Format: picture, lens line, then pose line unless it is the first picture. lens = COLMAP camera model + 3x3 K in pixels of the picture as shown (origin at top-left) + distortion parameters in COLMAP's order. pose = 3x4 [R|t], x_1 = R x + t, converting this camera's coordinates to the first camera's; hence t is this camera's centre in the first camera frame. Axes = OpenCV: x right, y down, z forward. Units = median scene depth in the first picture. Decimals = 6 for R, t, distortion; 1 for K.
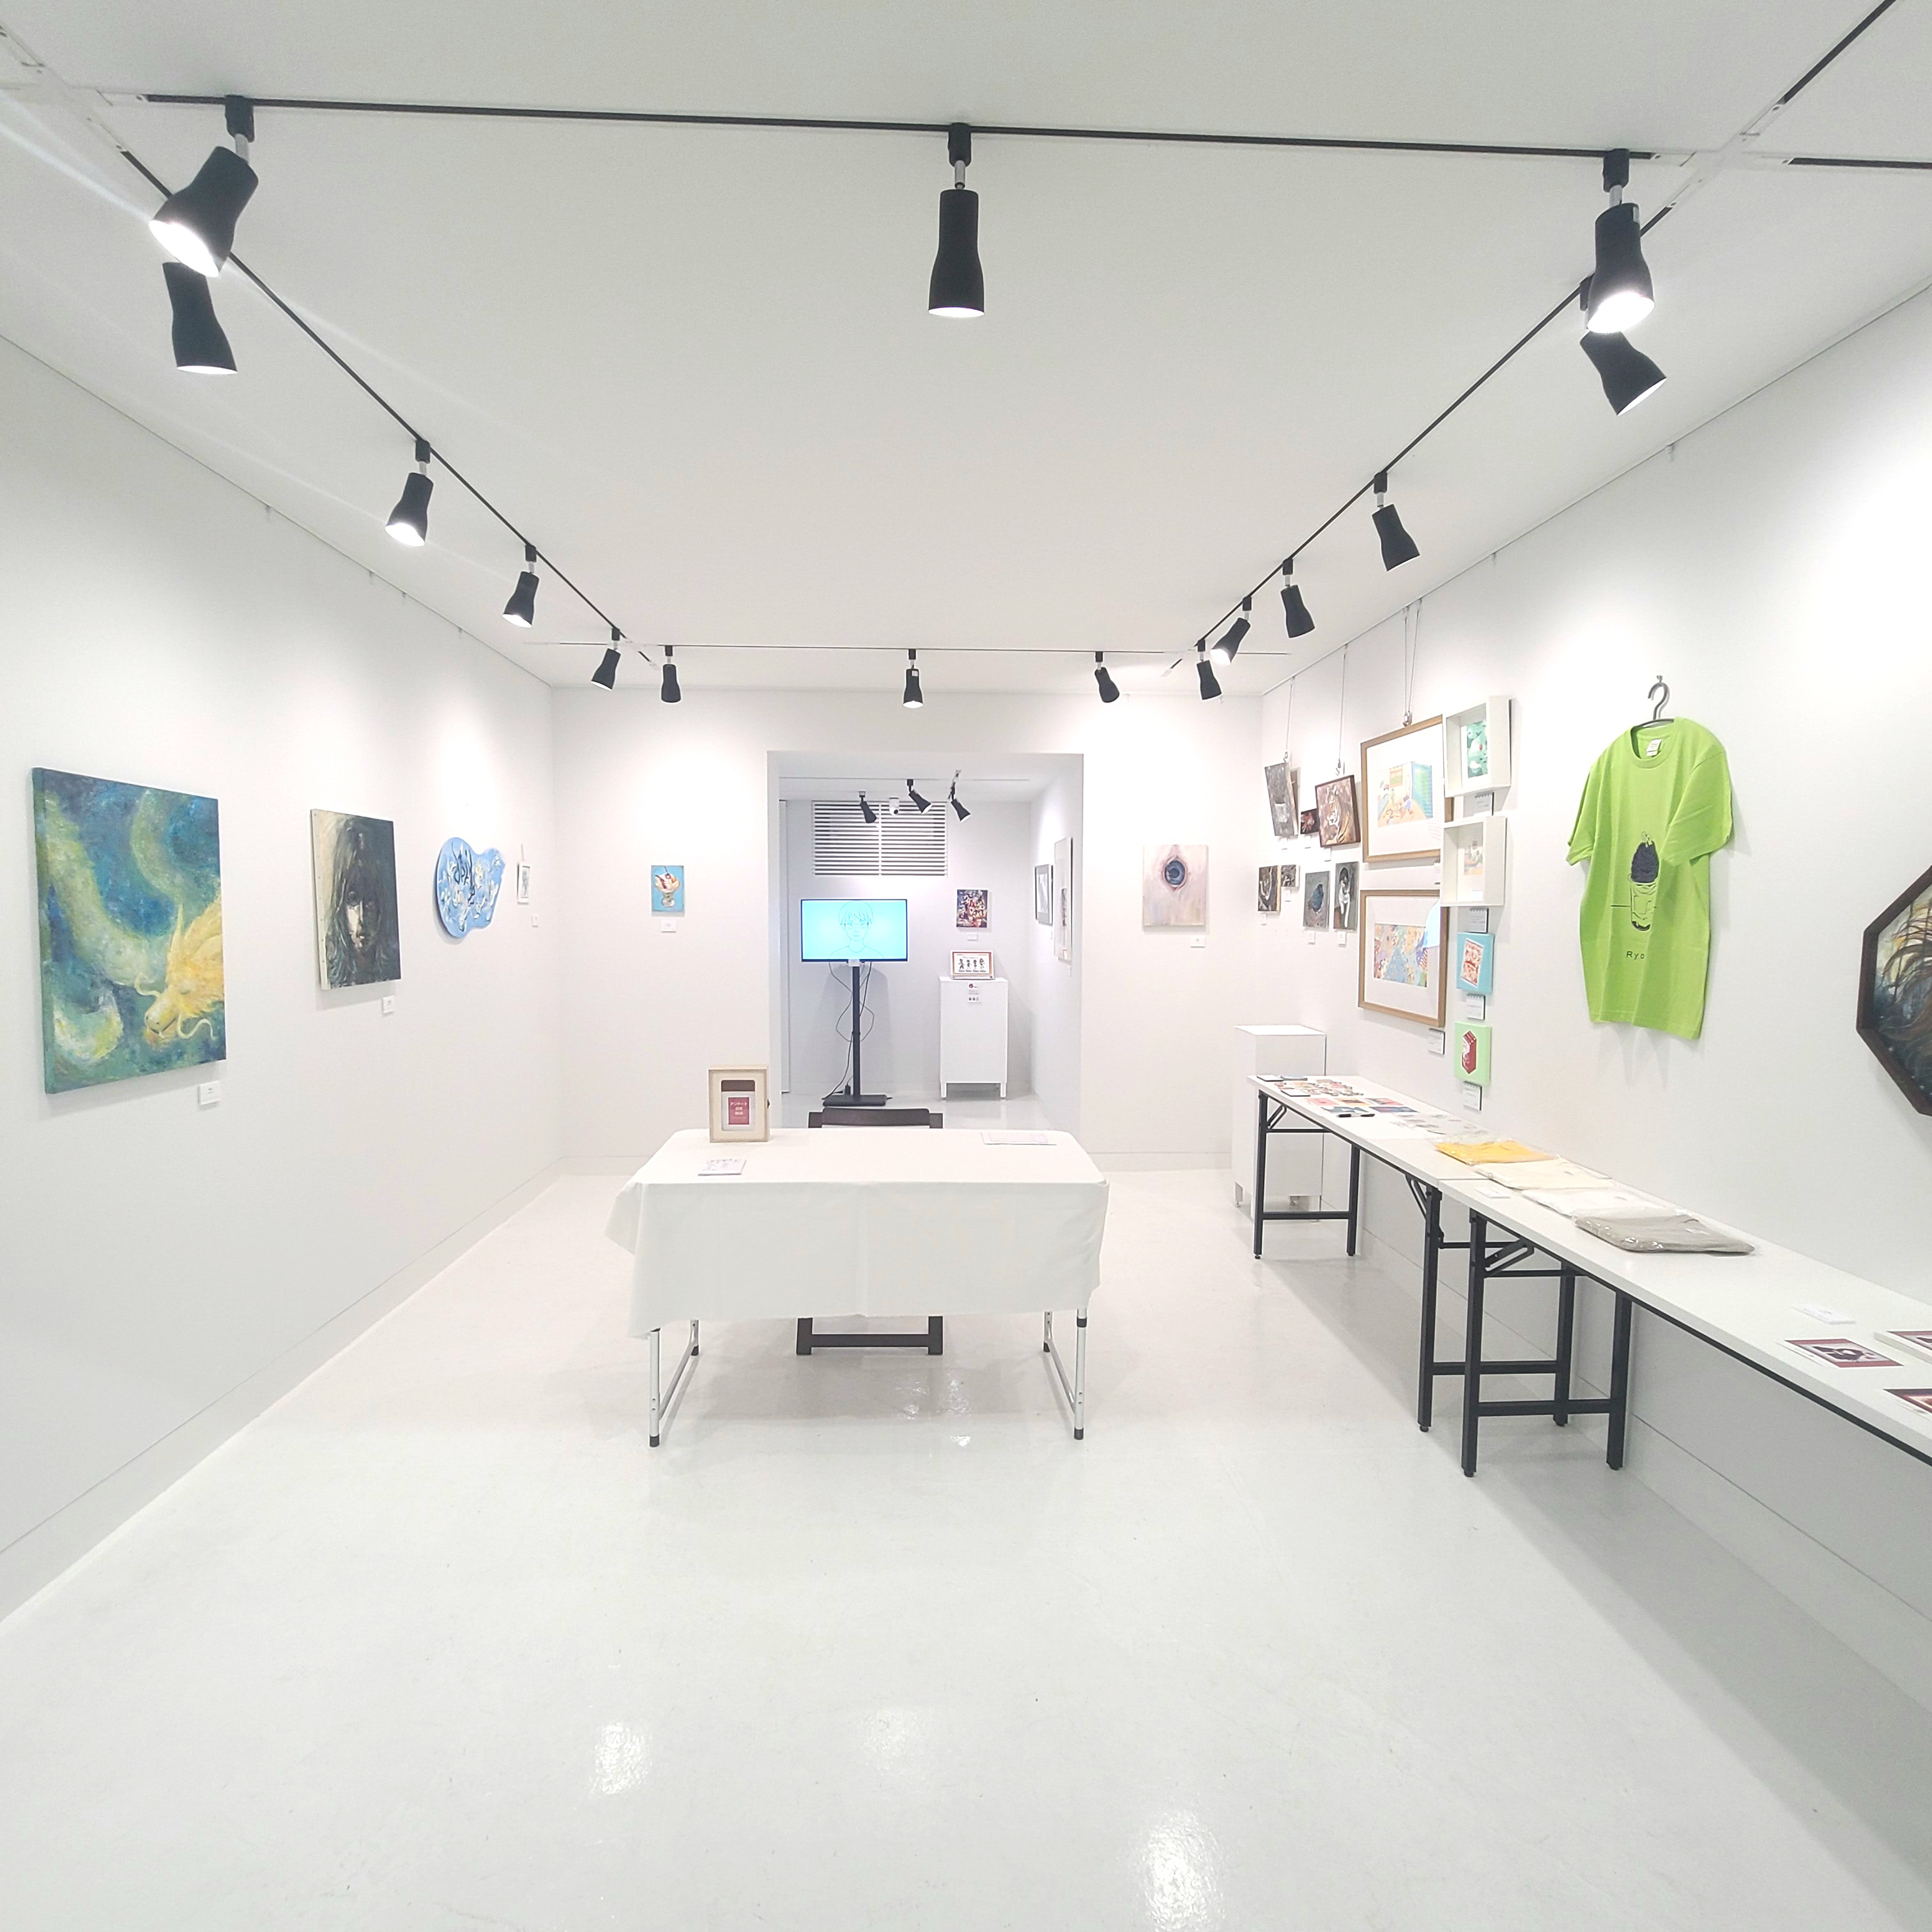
lens RADIAL K [[1043.6, 0, 955.1], [0, 1043.6, 985.8], [0, 0, 1]] dist [0.003528, -0.004641]
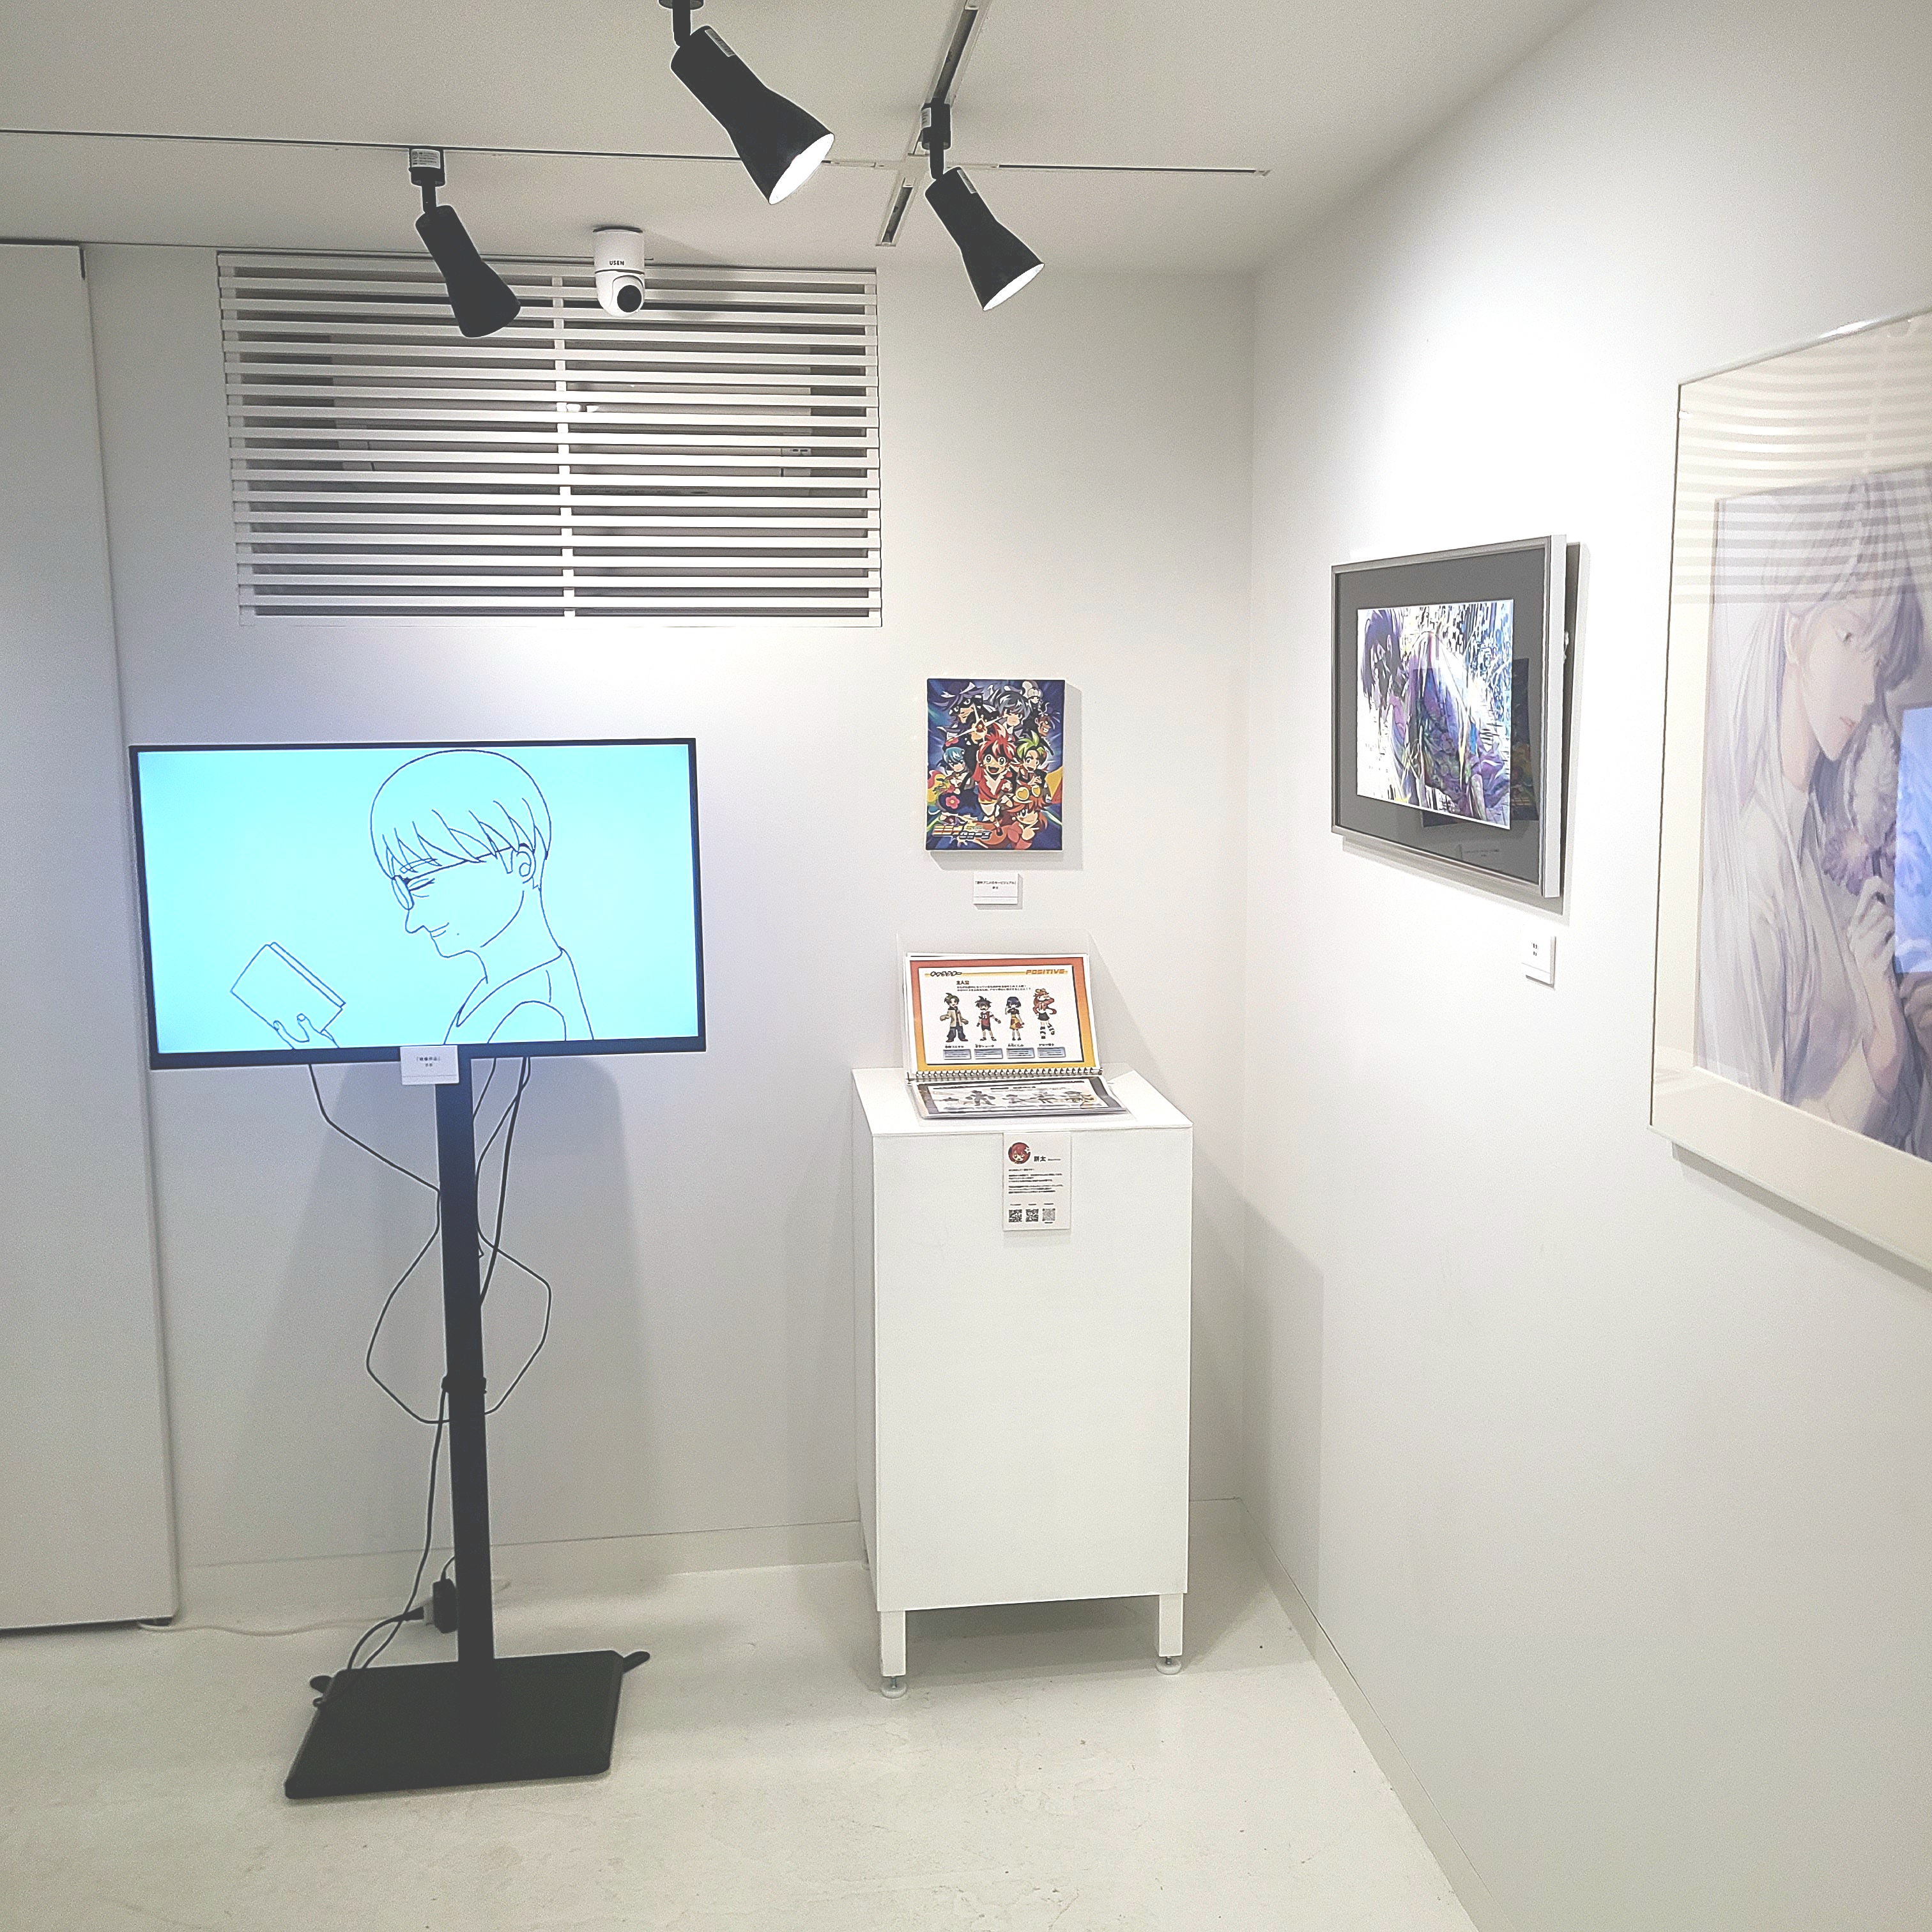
lens RADIAL K [[1936.1, 0, 966.9], [0, 1936.1, 948.9], [0, 0, 1]] dist [0.036375, 0.000000]
pose [[0.996885, -0.020453, 0.076175, -0.052405], [0.015449, 0.997719, 0.065719, -0.148306], [-0.077345, -0.064337, 0.994926, 1.402515]]
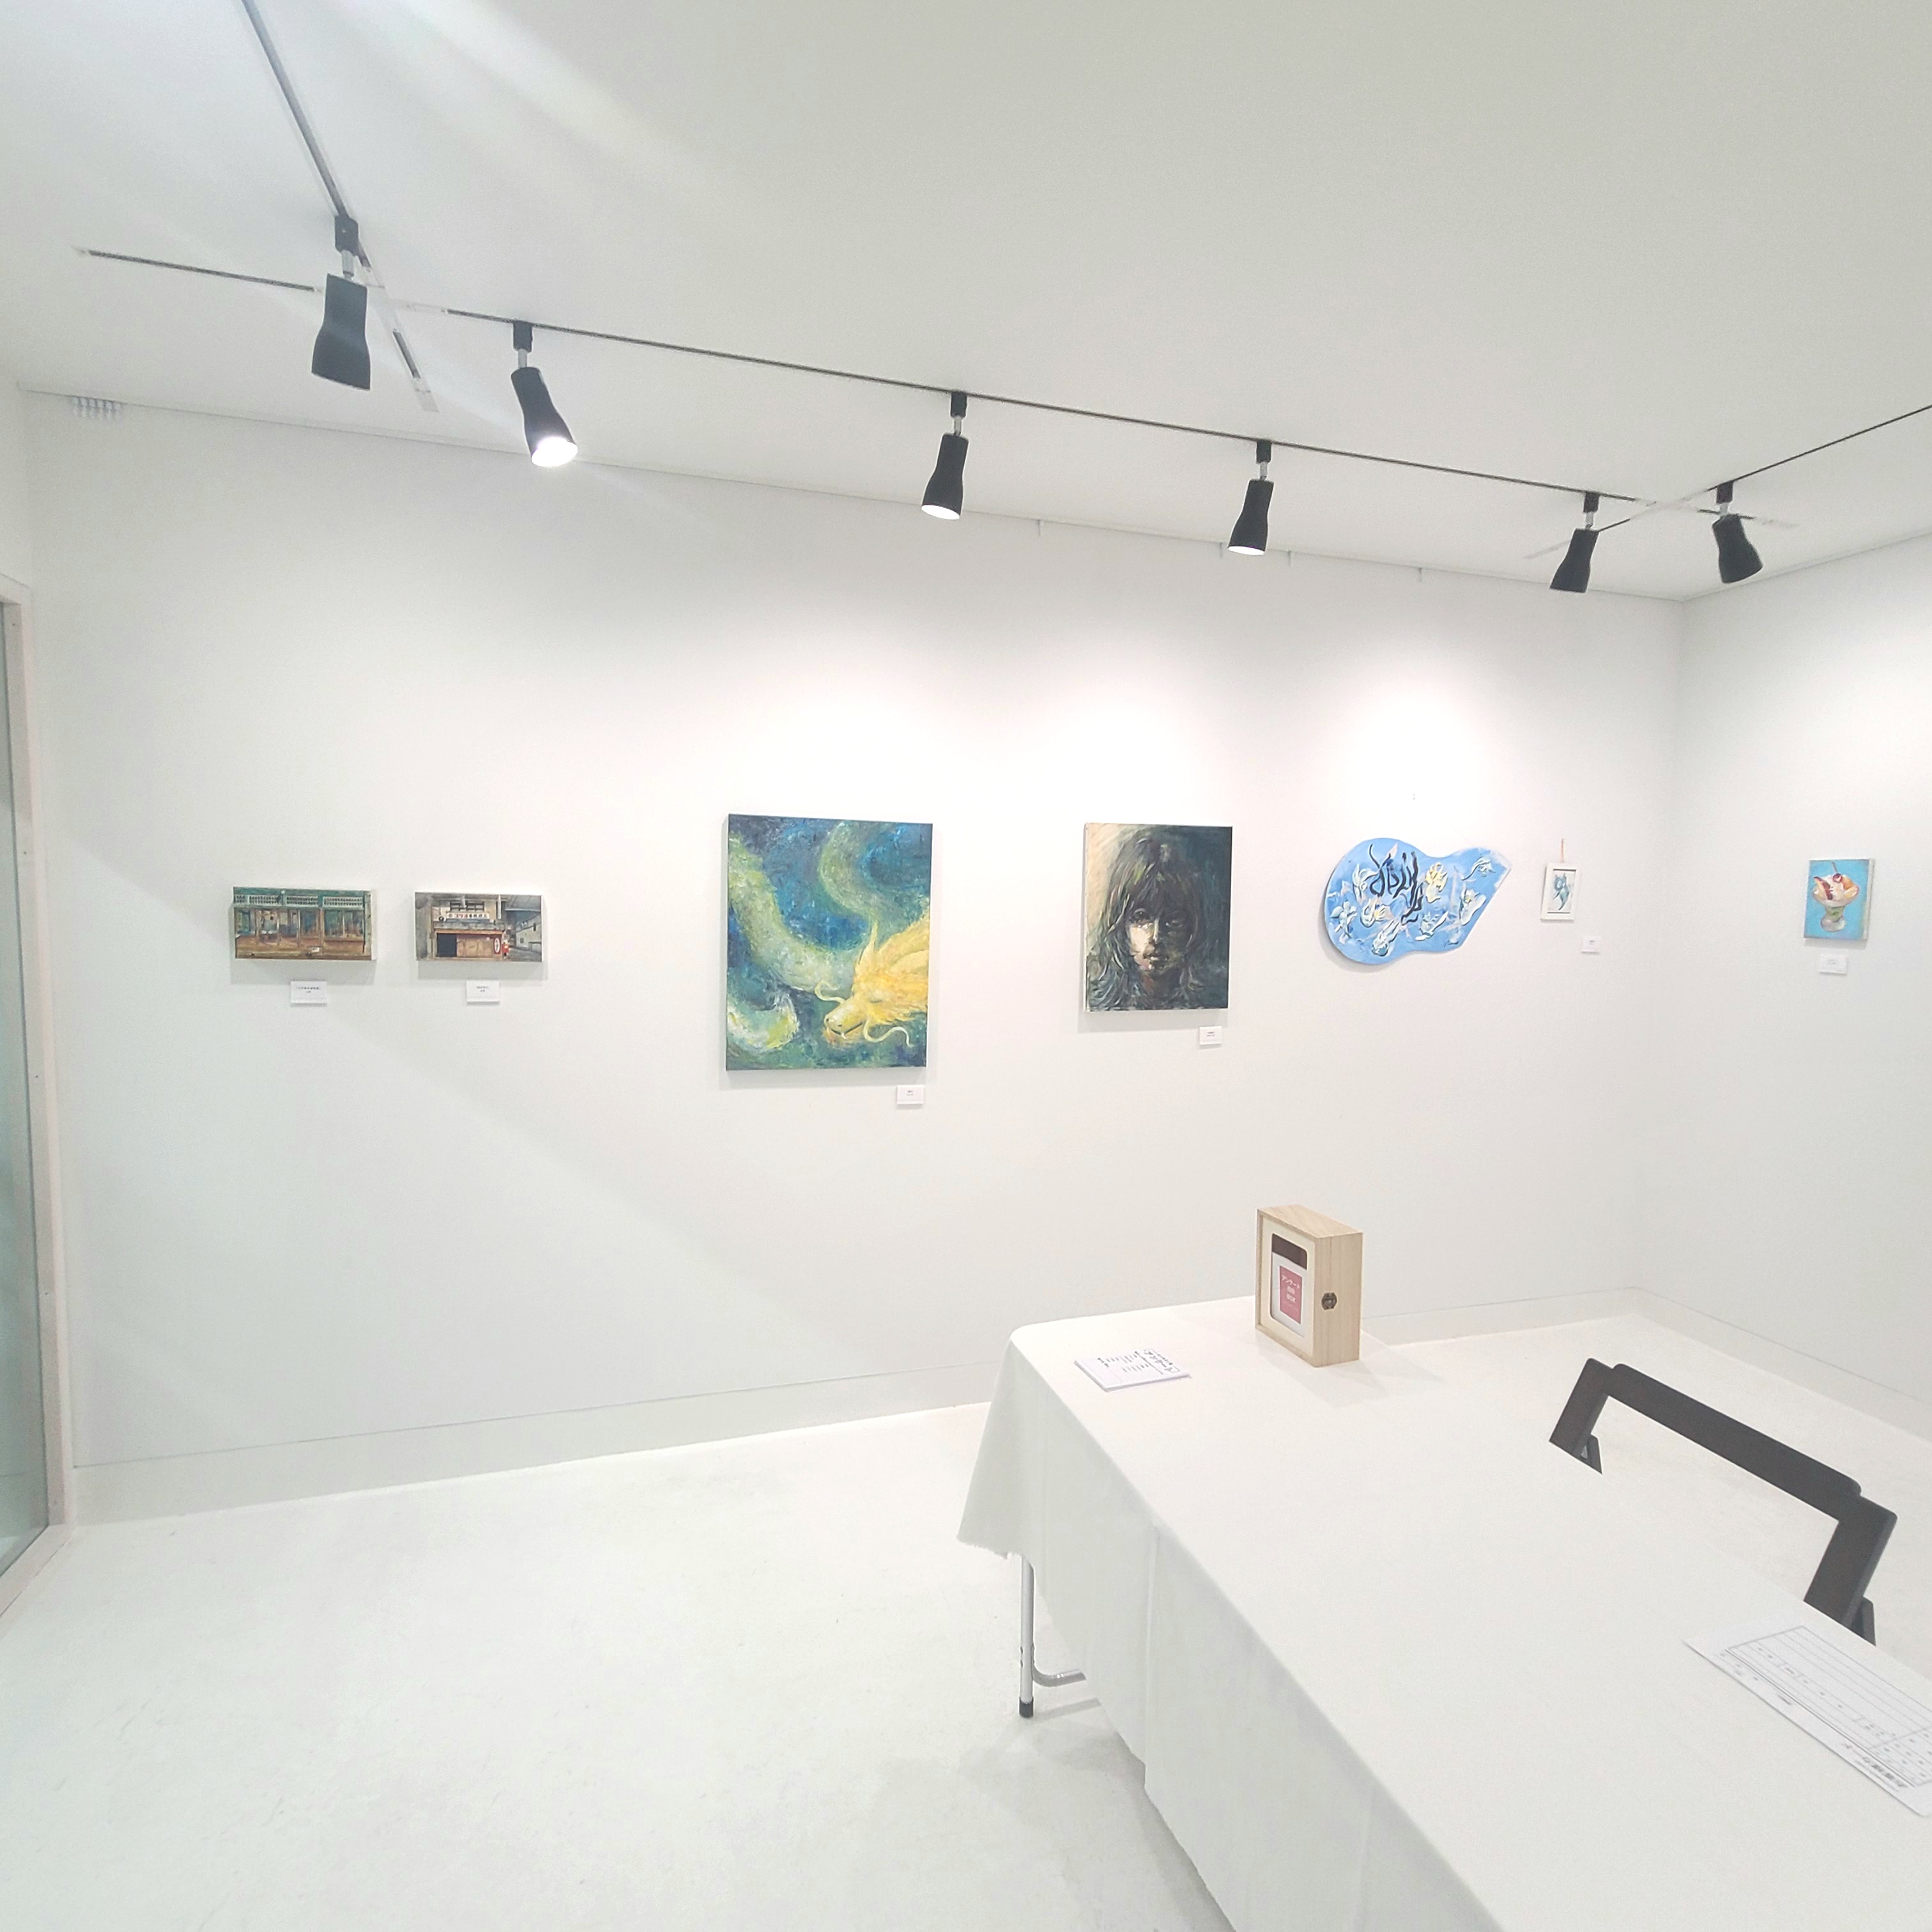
lens RADIAL K [[1043.6, 0, 967.0], [0, 1043.6, 981.8], [0, 0, 1]] dist [0.003528, -0.004641]
pose [[0.241496, 0.076380, -0.967391, 0.279915], [-0.082412, 0.994910, 0.057979, -0.067230], [0.966896, 0.065723, 0.246561, 0.635038]]
